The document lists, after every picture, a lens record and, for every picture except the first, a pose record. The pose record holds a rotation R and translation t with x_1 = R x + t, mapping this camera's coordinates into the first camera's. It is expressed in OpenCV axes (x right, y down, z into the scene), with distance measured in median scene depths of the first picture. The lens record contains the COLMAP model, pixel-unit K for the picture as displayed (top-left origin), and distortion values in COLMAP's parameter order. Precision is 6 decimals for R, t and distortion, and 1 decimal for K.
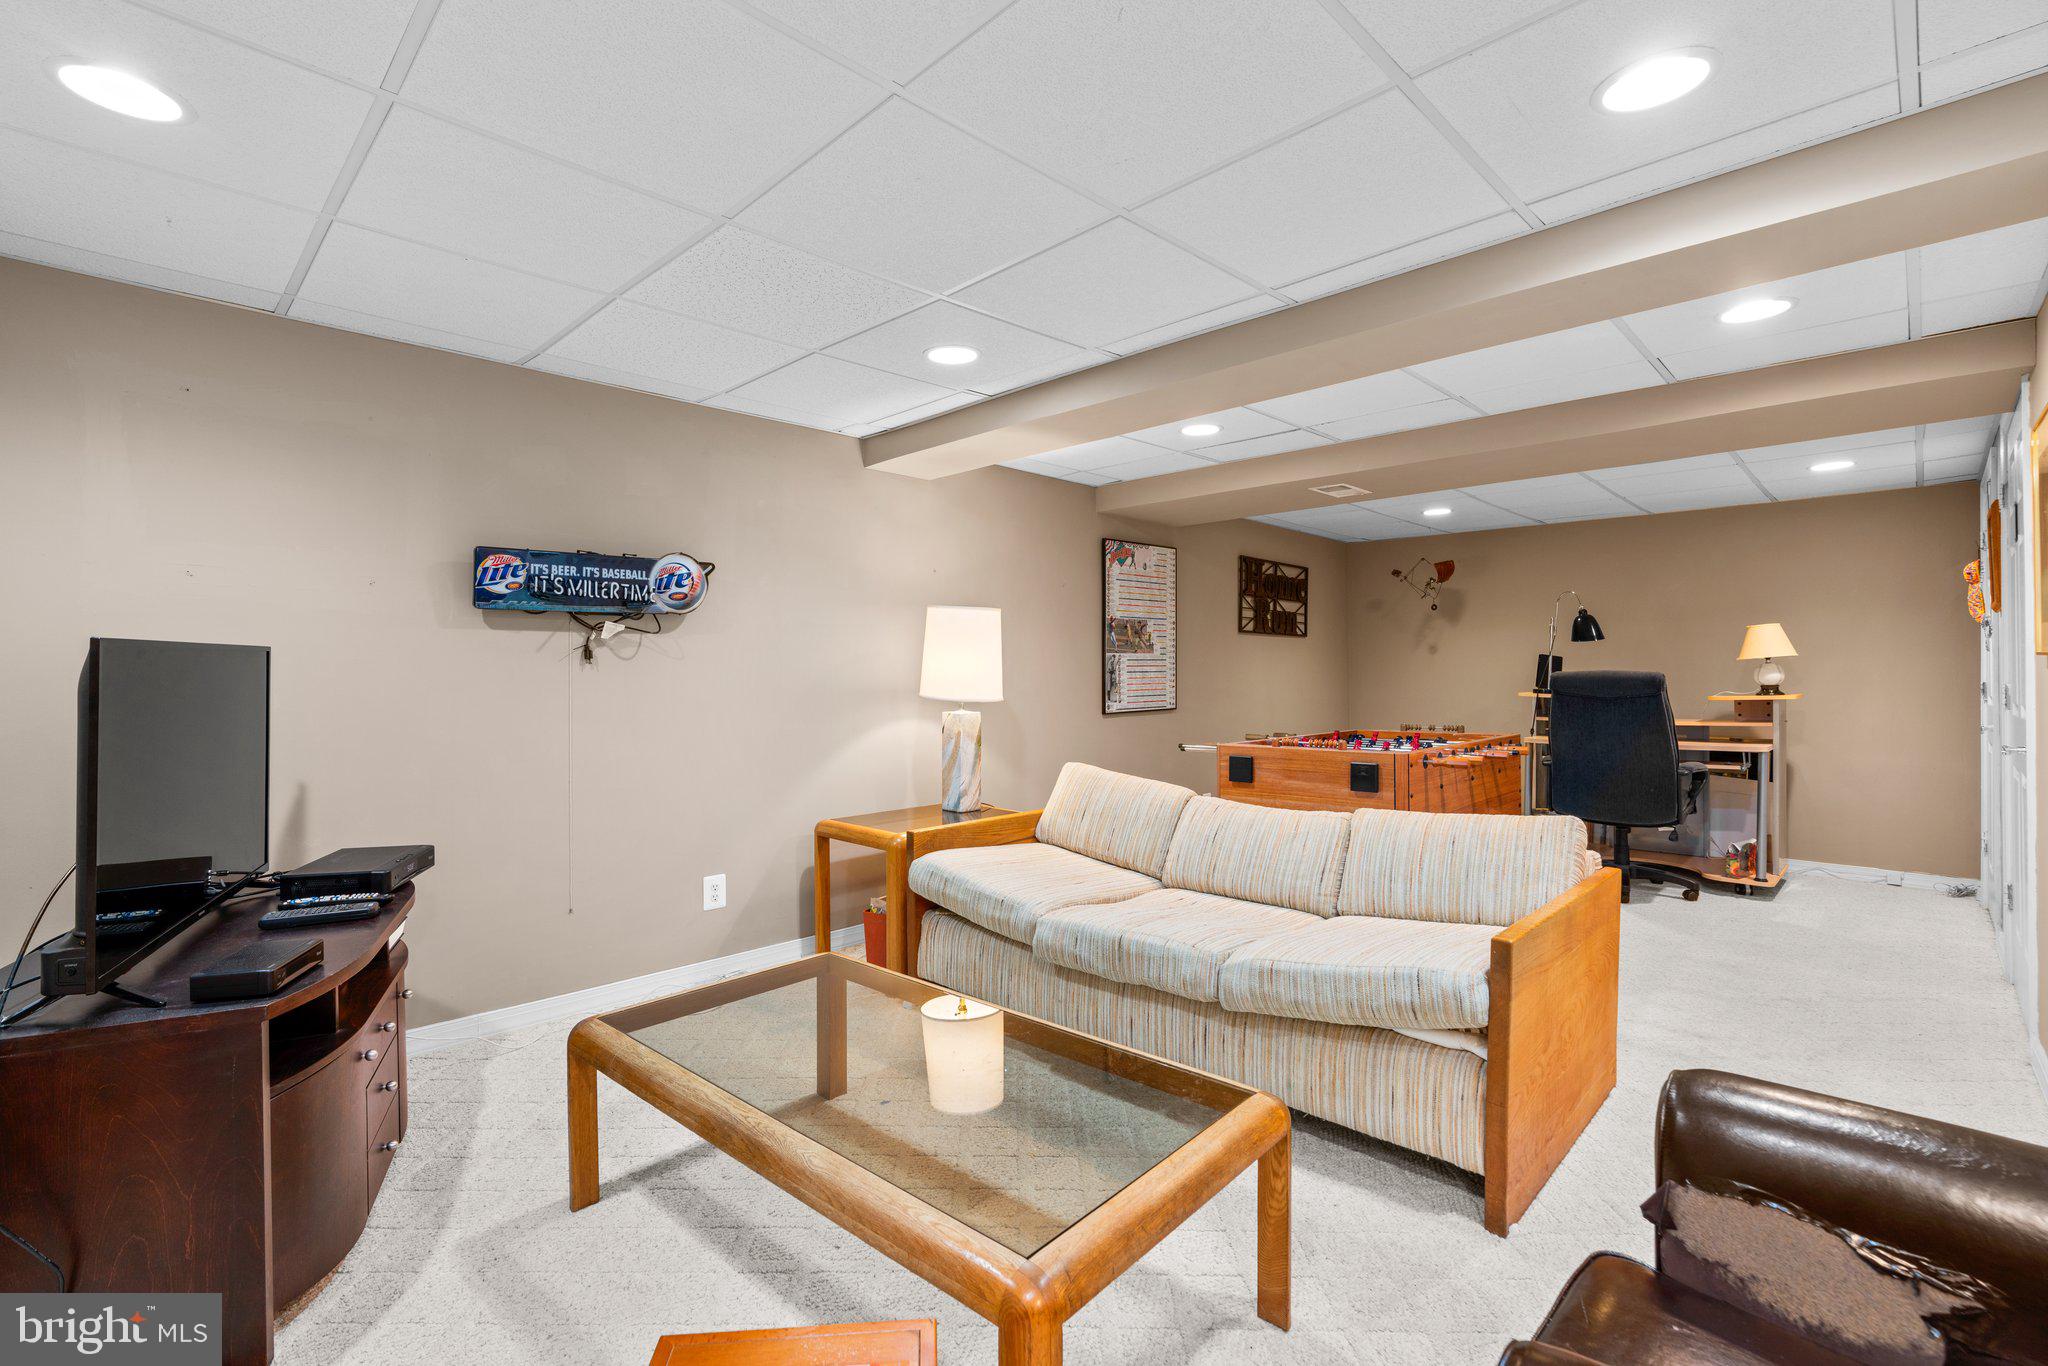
lens RADIAL K [[922.1, 0, 1024.8], [0, 922.1, 673.0], [0, 0, 1]] dist [-0.009430, 0.004698]
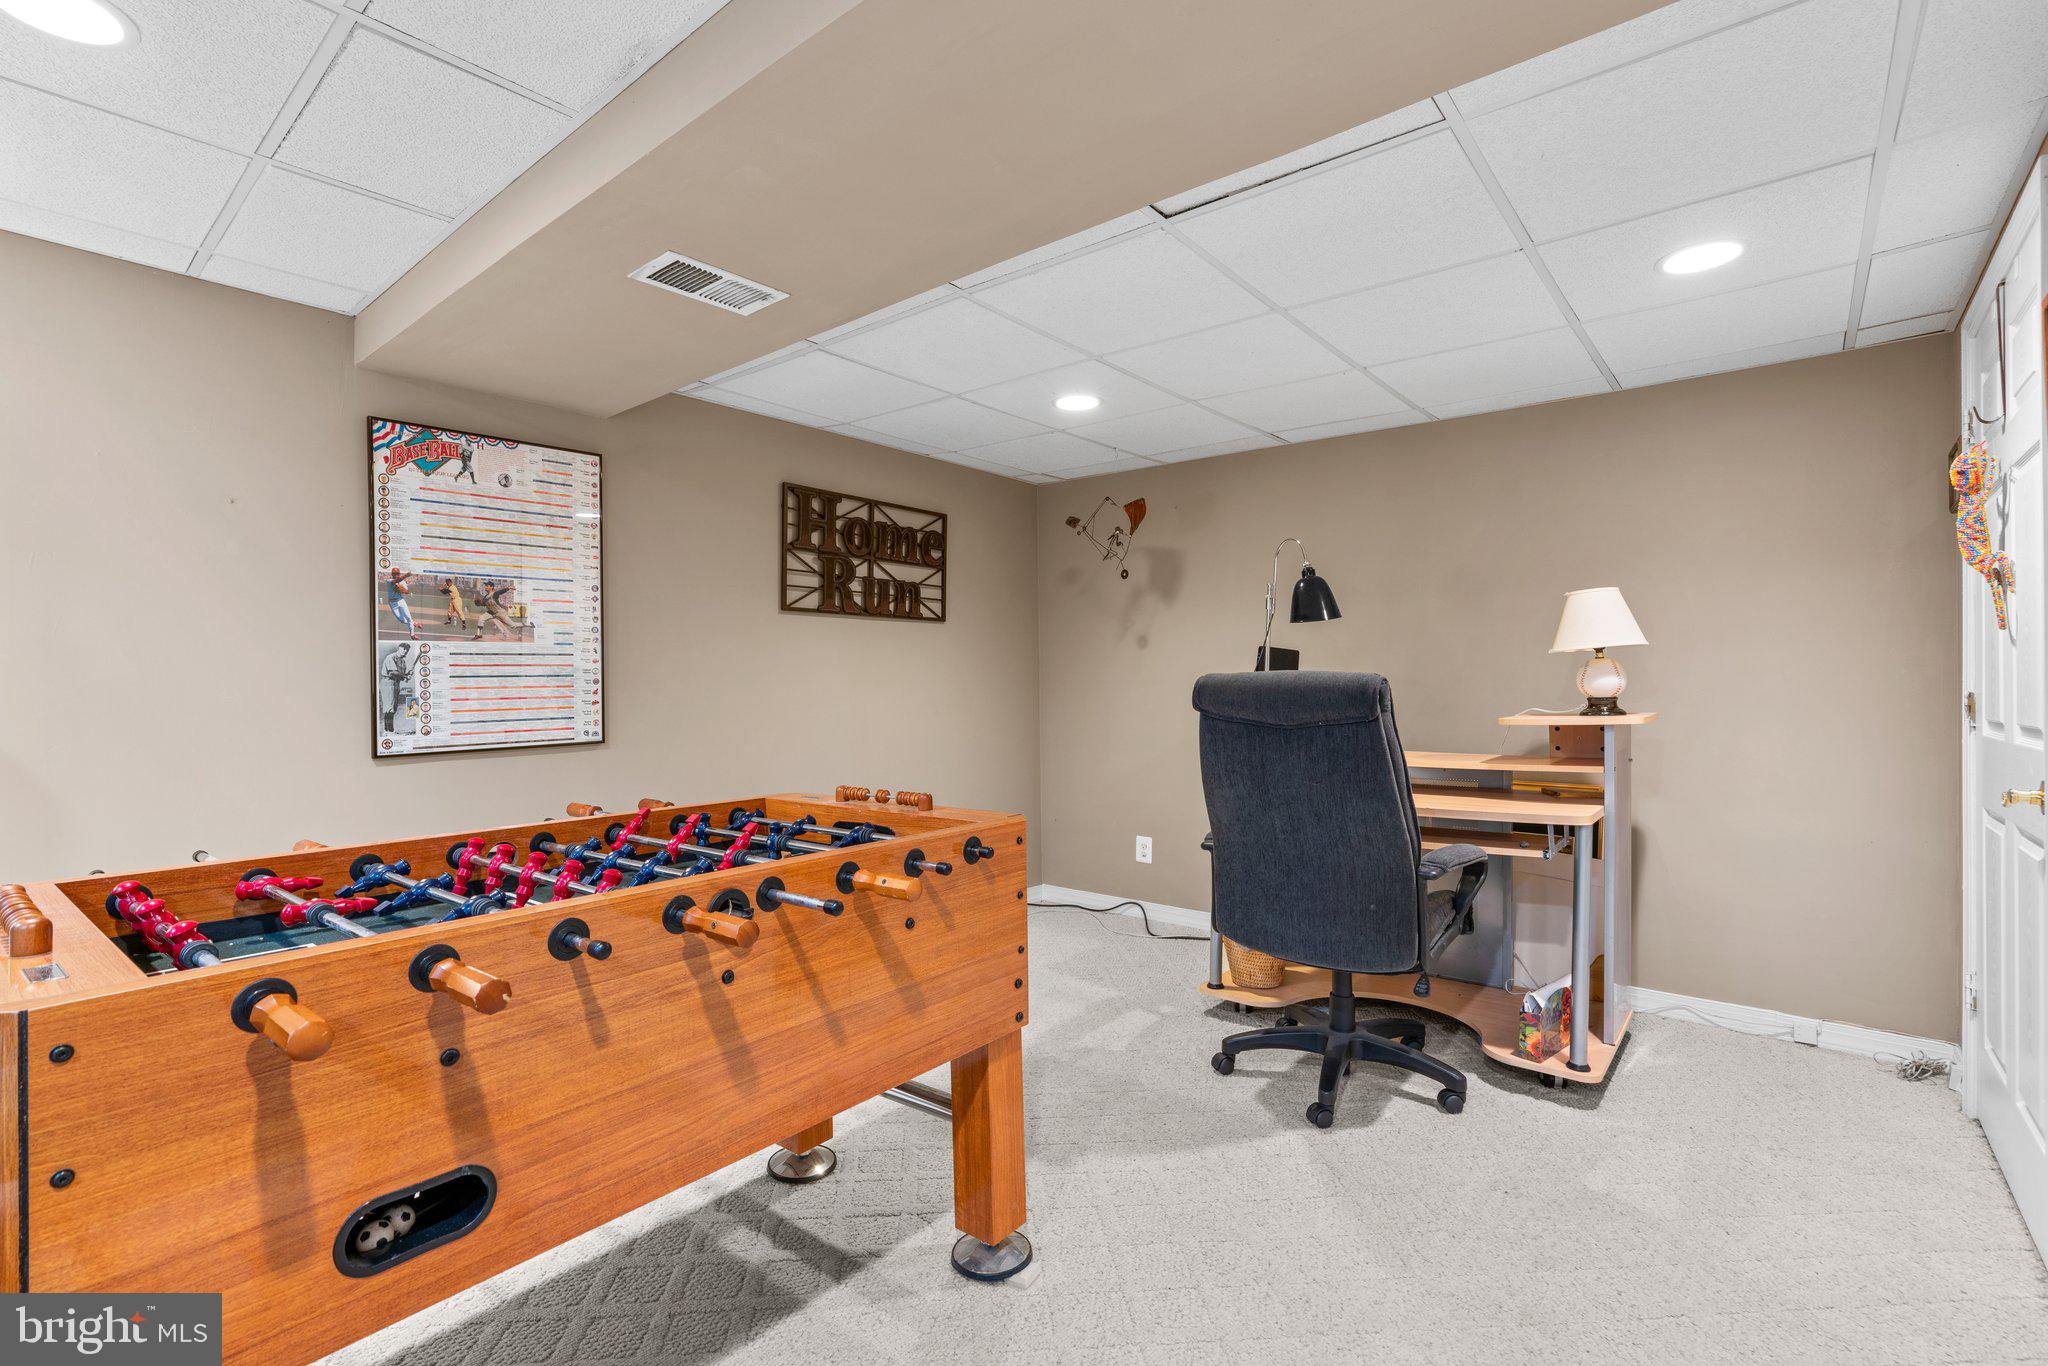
lens RADIAL K [[922.1, 0, 1027.4], [0, 922.1, 685.5], [0, 0, 1]] dist [-0.009430, 0.004698]
pose [[0.997106, -0.003010, 0.075959, 0.402739], [0.002356, 0.999959, 0.008709, 0.000087], [-0.075982, -0.008505, 0.997073, 0.449455]]
